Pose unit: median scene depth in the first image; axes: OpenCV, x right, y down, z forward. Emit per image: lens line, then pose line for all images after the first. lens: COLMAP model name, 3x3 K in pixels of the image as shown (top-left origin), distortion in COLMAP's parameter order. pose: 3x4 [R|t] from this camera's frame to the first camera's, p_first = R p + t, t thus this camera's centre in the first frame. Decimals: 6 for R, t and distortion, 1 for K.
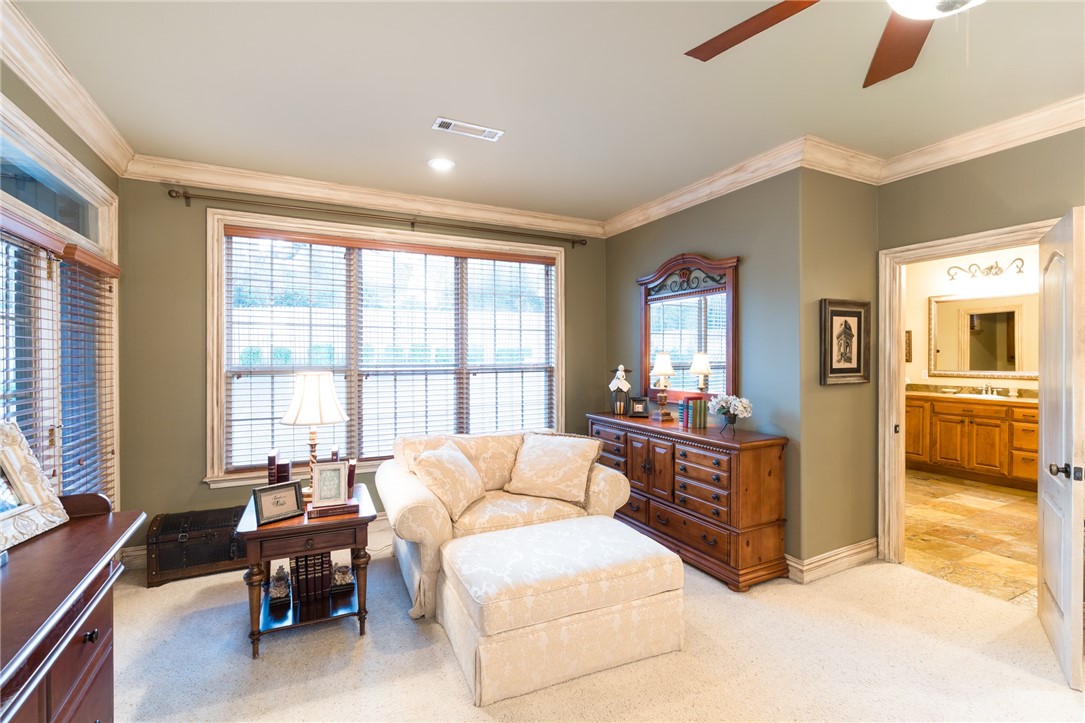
lens RADIAL K [[496.6, 0, 516.9], [0, 496.6, 357.4], [0, 0, 1]] dist [-0.001739, 0.000037]
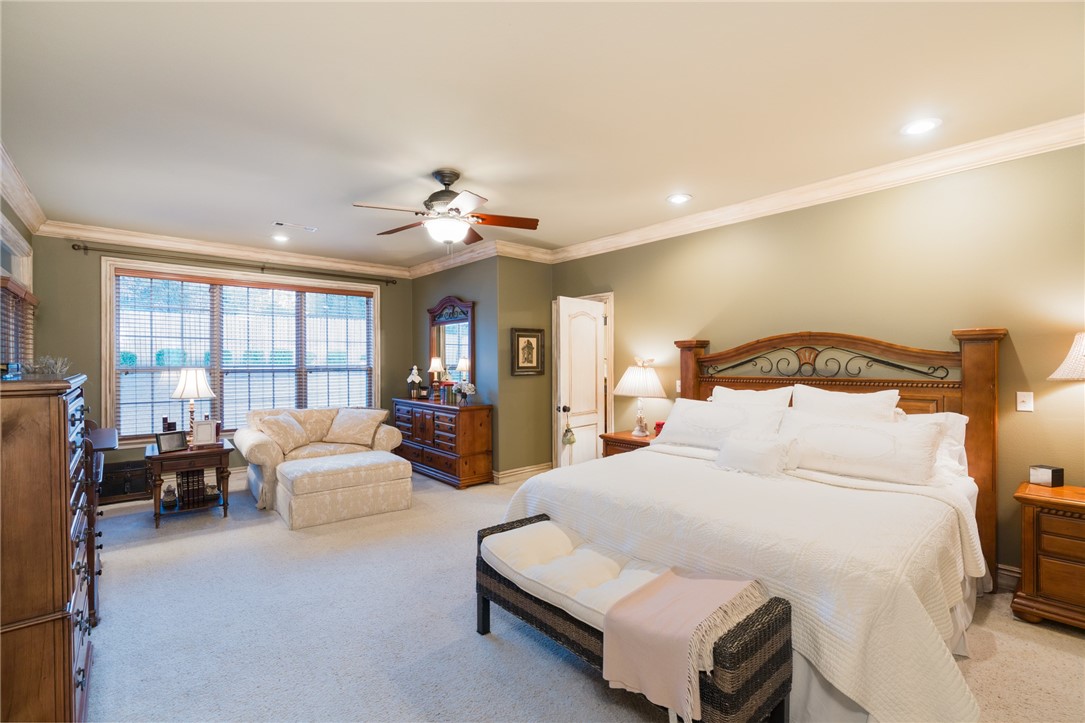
lens RADIAL K [[501.6, 0, 539.7], [0, 501.6, 364.3], [0, 0, 1]] dist [0.002496, 0.000919]
pose [[0.963398, -0.001070, 0.268073, 0.214782], [0.000852, 0.999999, 0.000929, 0.012675], [-0.268074, -0.000667, 0.963398, -0.763212]]
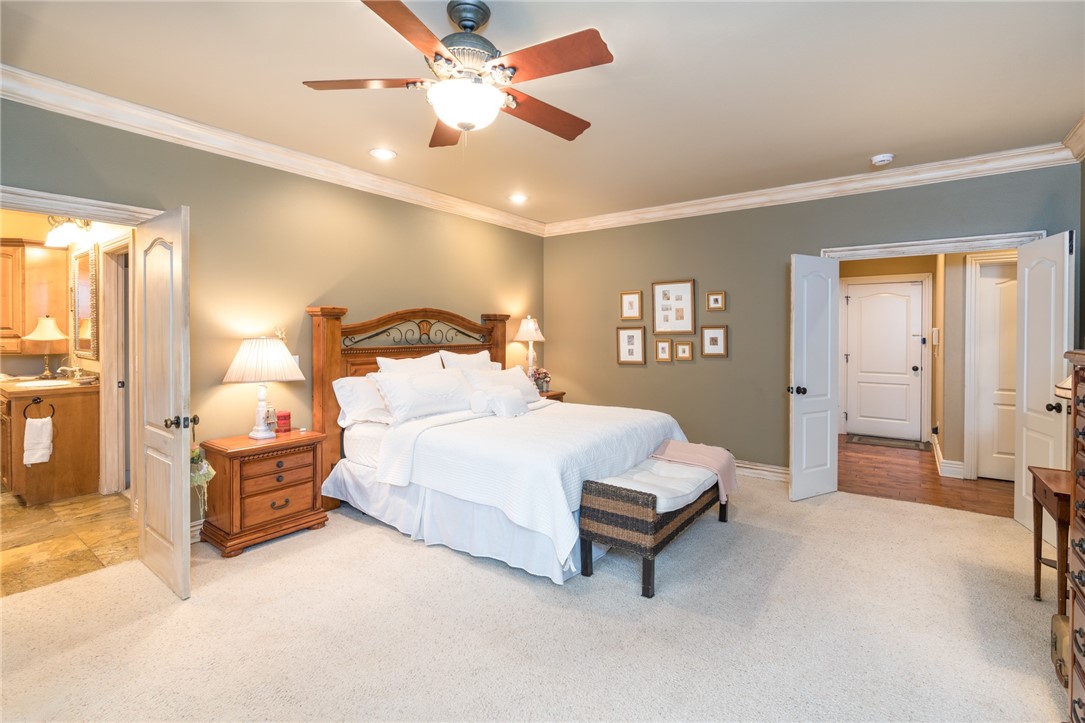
lens RADIAL K [[497.6, 0, 542.6], [0, 497.6, 335.5], [0, 0, 1]] dist [-0.000738, -0.000055]
pose [[-0.472789, -0.006472, 0.881152, -0.295599], [0.003097, 0.999955, 0.009006, 0.005655], [-0.881170, 0.006987, -0.472748, 0.593266]]
